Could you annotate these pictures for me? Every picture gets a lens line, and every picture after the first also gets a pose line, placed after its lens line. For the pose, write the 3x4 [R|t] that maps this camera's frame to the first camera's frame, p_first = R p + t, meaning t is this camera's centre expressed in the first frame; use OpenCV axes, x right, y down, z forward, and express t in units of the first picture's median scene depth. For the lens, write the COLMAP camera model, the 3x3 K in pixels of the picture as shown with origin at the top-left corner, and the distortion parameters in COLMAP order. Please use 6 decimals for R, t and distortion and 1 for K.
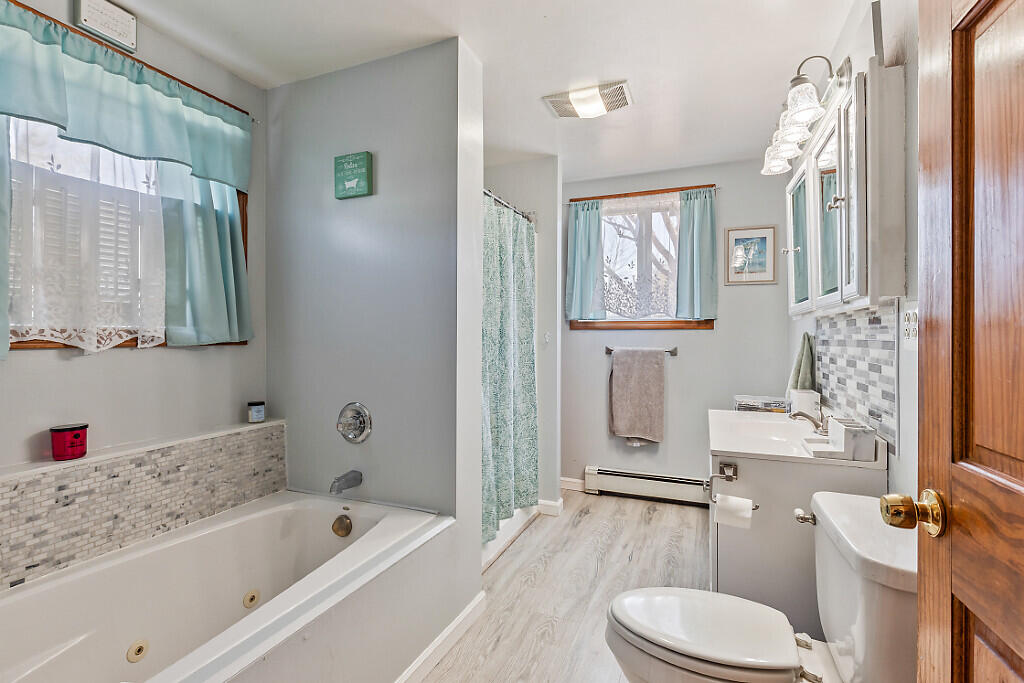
lens RADIAL K [[483.0, 0, 505.9], [0, 483.0, 333.1], [0, 0, 1]] dist [-0.002337, -0.001680]
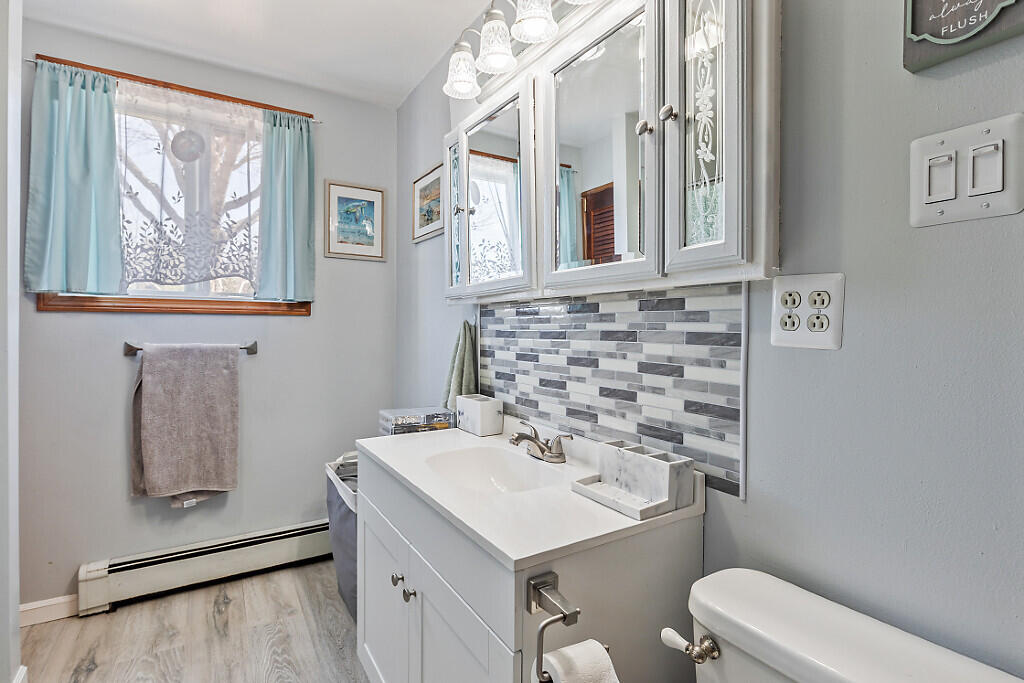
lens RADIAL K [[495.9, 0, 511.6], [0, 495.9, 330.0], [0, 0, 1]] dist [-0.002302, 0.000167]
pose [[0.594225, -0.003688, 0.804291, 0.010749], [-0.008863, 0.999899, 0.011133, 0.002707], [-0.804250, -0.013744, 0.594132, 0.308710]]
